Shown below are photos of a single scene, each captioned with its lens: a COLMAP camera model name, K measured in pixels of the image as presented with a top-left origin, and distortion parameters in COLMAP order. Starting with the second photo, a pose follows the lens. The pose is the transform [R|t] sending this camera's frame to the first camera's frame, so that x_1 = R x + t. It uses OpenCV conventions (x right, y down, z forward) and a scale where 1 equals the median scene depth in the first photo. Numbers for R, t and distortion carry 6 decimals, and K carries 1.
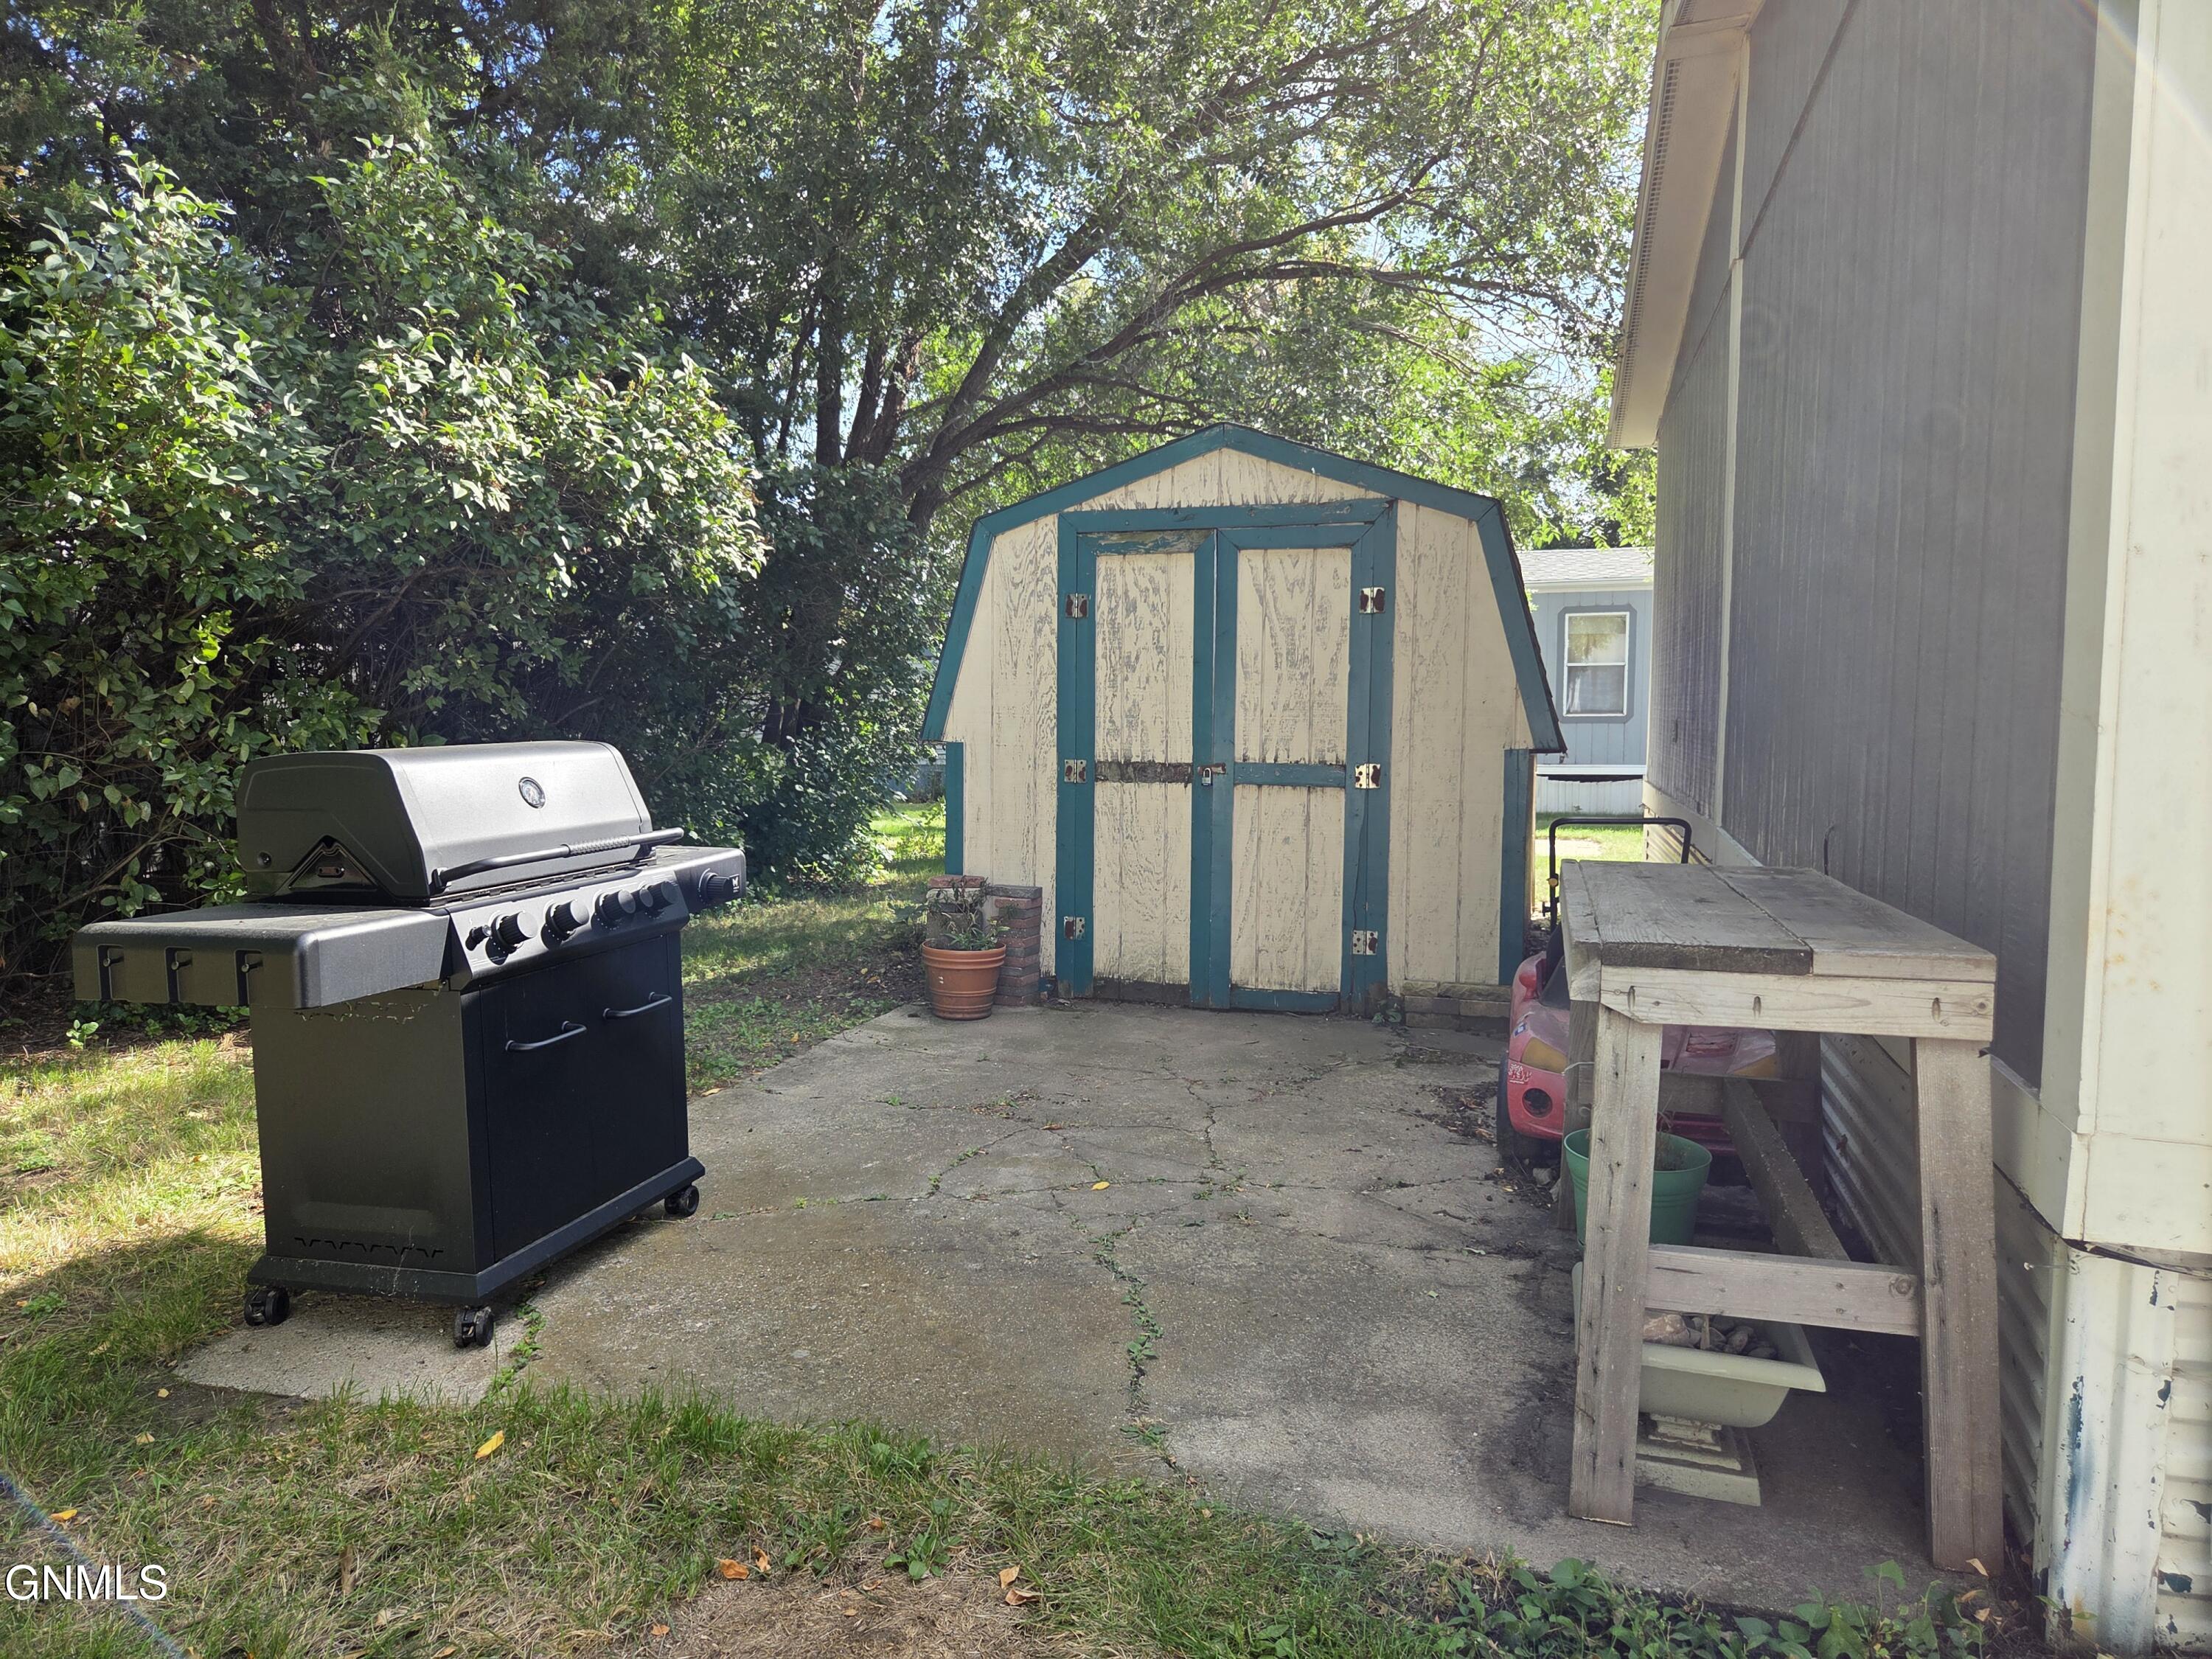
lens RADIAL K [[1481.7, 0, 1097.0], [0, 1481.7, 832.1], [0, 0, 1]] dist [-0.000700, -0.001747]
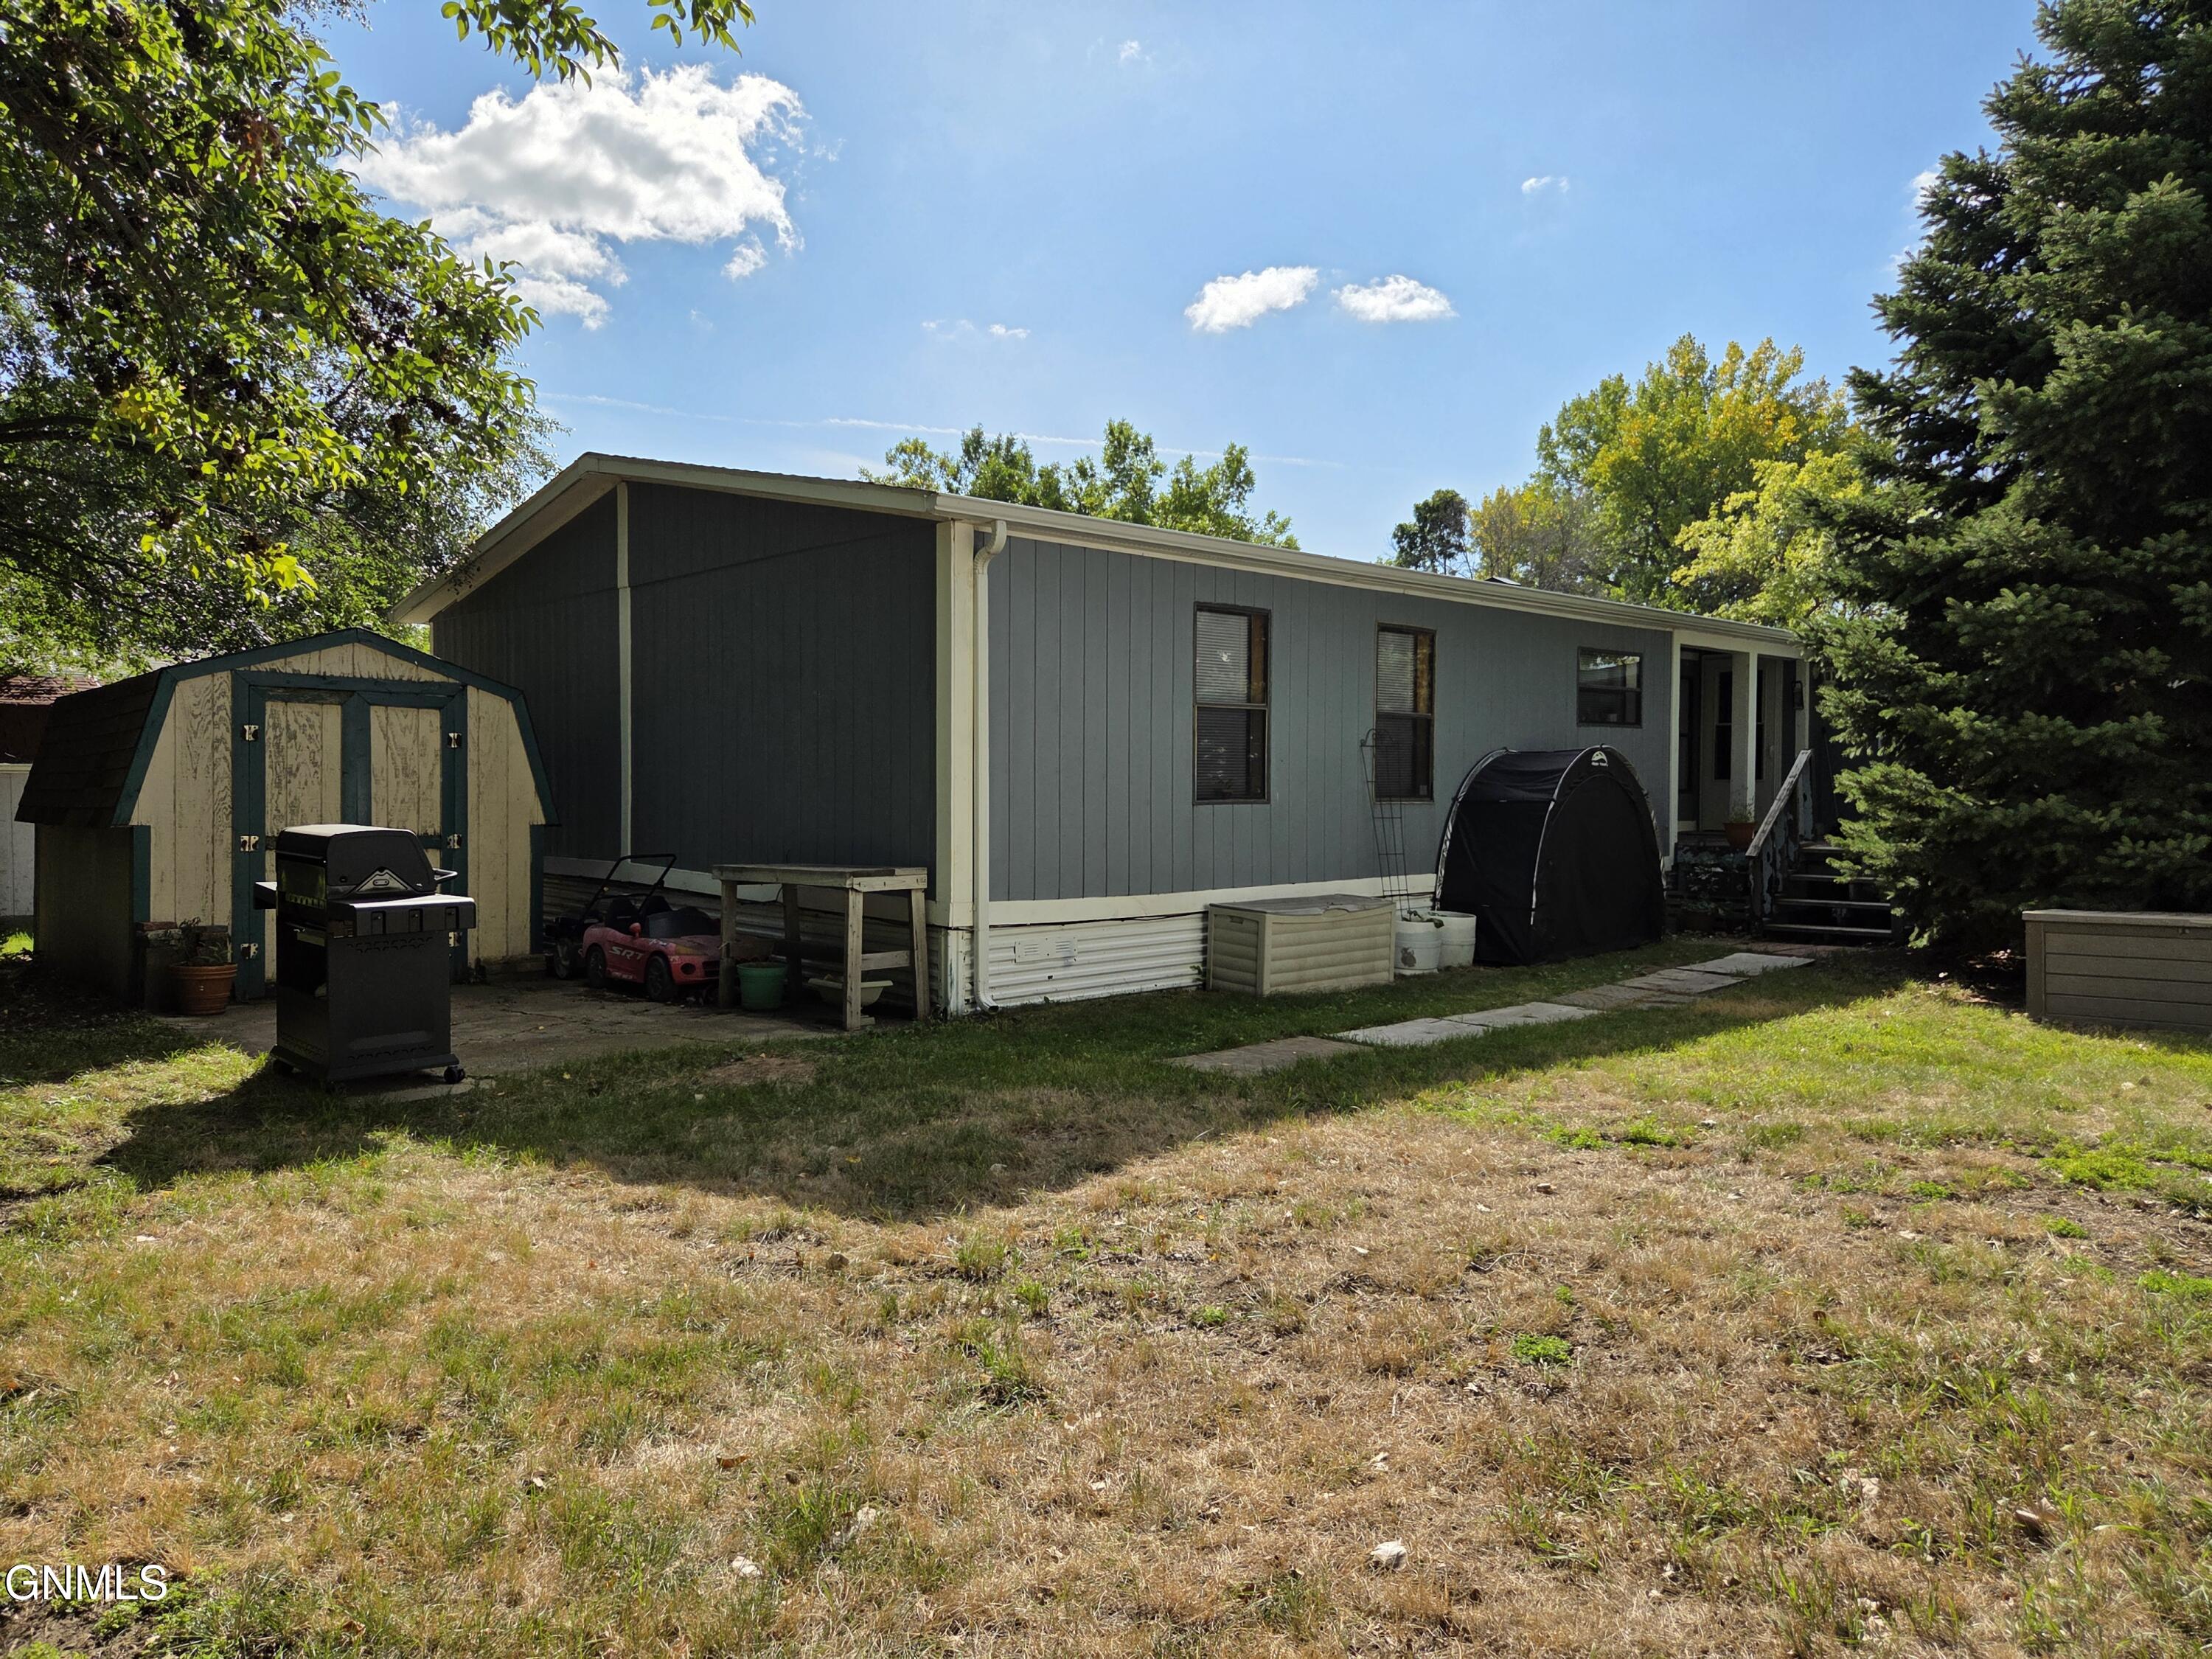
lens RADIAL K [[1481.7, 0, 1106.4], [0, 1481.7, 825.1], [0, 0, 1]] dist [-0.000700, -0.001747]
pose [[0.506949, -0.008913, 0.861930, -0.898996], [0.060157, 0.997874, -0.025063, 0.031305], [-0.859874, 0.064557, 0.506408, -0.517868]]
